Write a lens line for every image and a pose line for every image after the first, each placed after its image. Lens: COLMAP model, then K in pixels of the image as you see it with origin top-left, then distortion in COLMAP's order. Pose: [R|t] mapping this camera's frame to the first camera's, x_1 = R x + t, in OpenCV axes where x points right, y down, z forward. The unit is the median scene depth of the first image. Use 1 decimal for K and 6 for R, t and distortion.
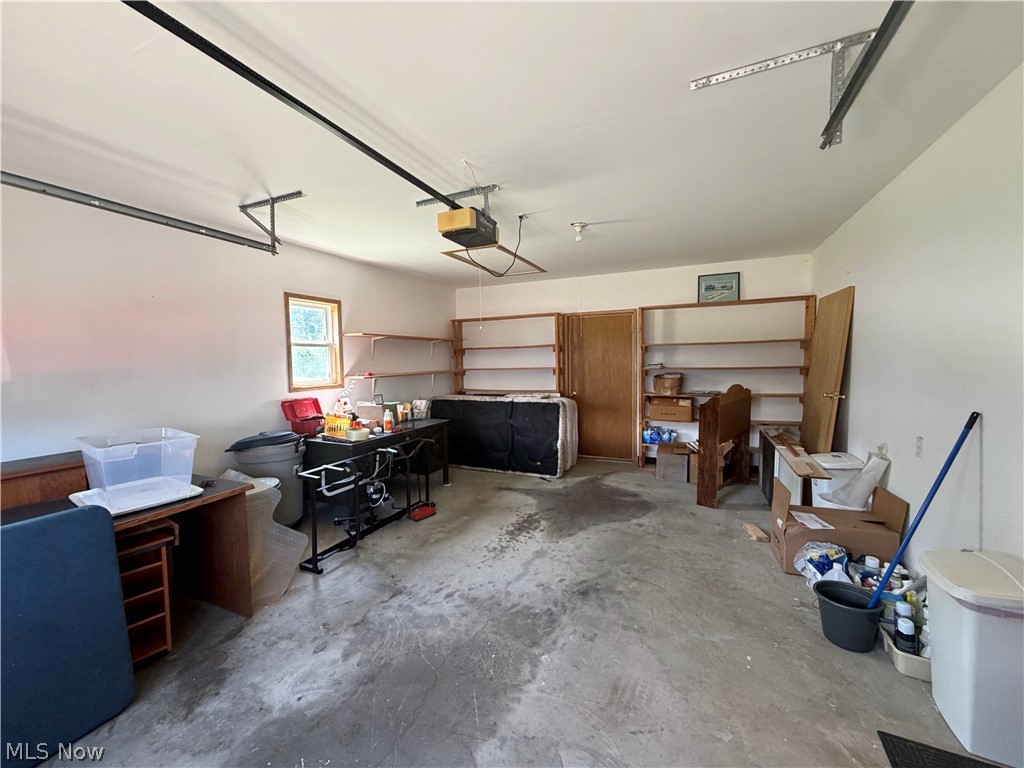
lens RADIAL K [[410.1, 0, 509.1], [0, 410.1, 383.0], [0, 0, 1]] dist [0.002137, 0.000385]
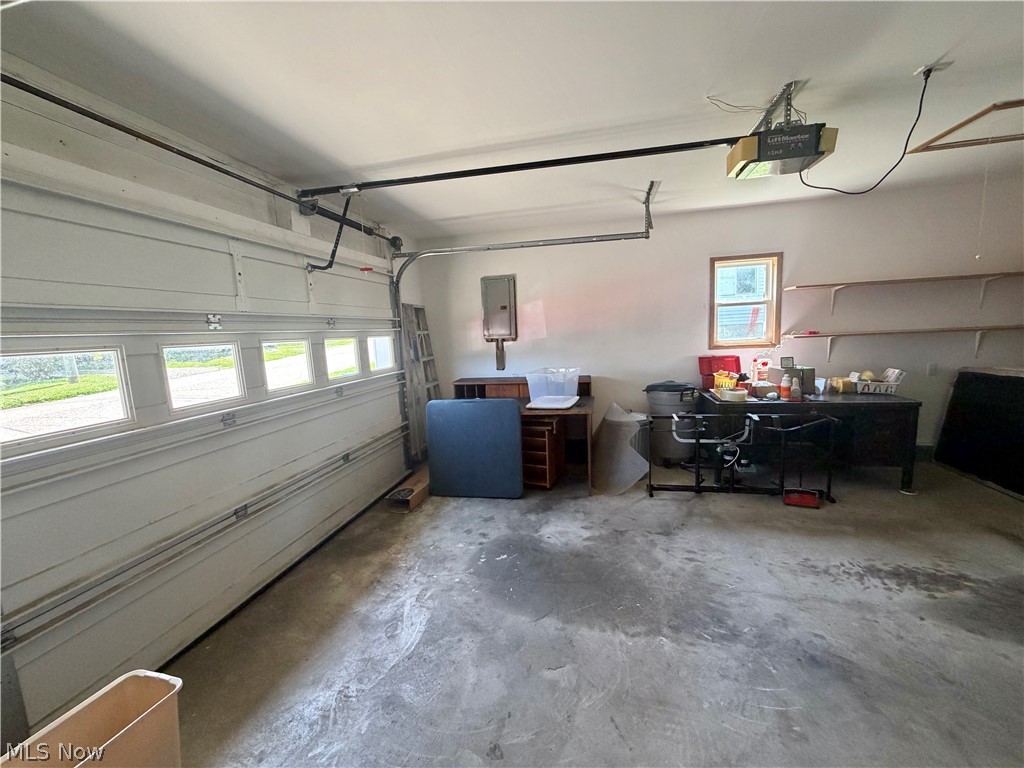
lens RADIAL K [[410.1, 0, 509.1], [0, 410.1, 383.0], [0, 0, 1]] dist [0.002137, 0.000385]
pose [[0.219332, 0.130182, -0.966926, 0.503642], [-0.012242, 0.991347, 0.130693, -0.030019], [0.975574, -0.016828, 0.219028, 0.259454]]
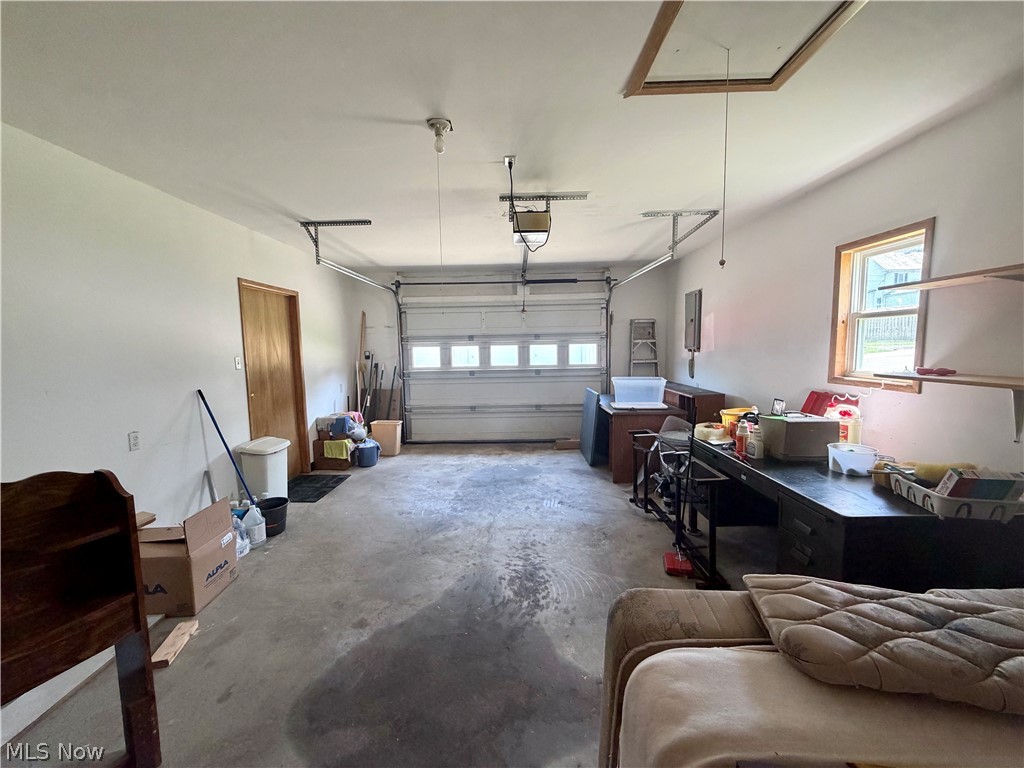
lens RADIAL K [[410.1, 0, 509.1], [0, 410.1, 383.0], [0, 0, 1]] dist [0.002137, 0.000385]
pose [[-0.914058, 0.072043, -0.399133, 0.349497], [0.011146, 0.988188, 0.152843, -0.112720], [0.405429, 0.135259, -0.904064, 1.671087]]
